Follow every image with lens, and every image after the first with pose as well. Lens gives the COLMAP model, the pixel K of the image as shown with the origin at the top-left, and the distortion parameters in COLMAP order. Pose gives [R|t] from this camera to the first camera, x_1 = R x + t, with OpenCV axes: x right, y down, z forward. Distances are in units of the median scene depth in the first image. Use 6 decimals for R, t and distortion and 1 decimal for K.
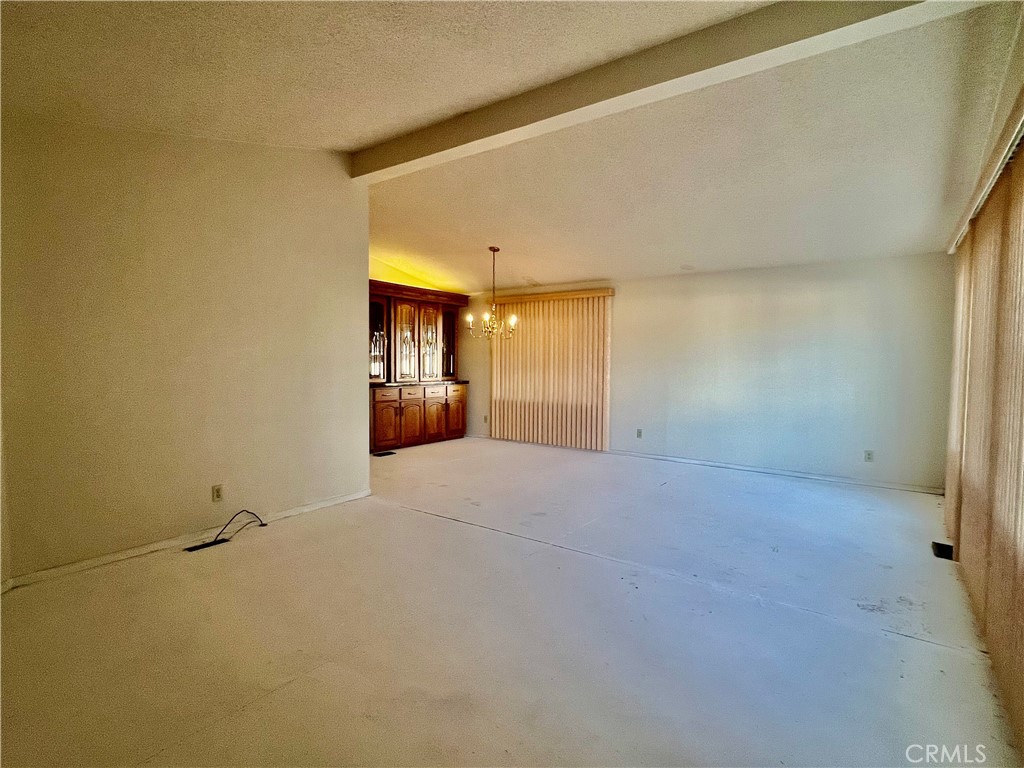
lens RADIAL K [[518.7, 0, 512.0], [0, 518.7, 384.0], [0, 0, 1]] dist [-0.000005, -0.000162]
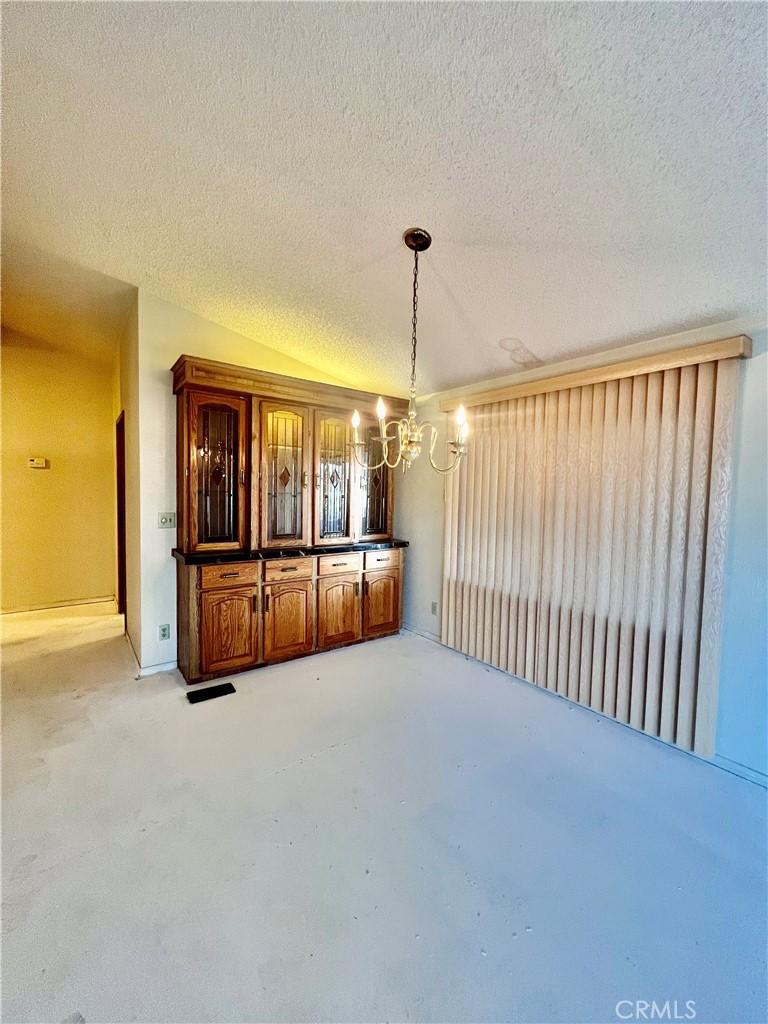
lens RADIAL K [[409.6, 0, 387.2], [0, 409.6, 509.9], [0, 0, 1]] dist [-0.001120, 0.000200]
pose [[0.958773, 0.030008, -0.282585, 0.030191], [-0.030056, 0.999540, 0.004168, -0.049888], [0.282580, 0.004497, 0.959233, 0.591484]]
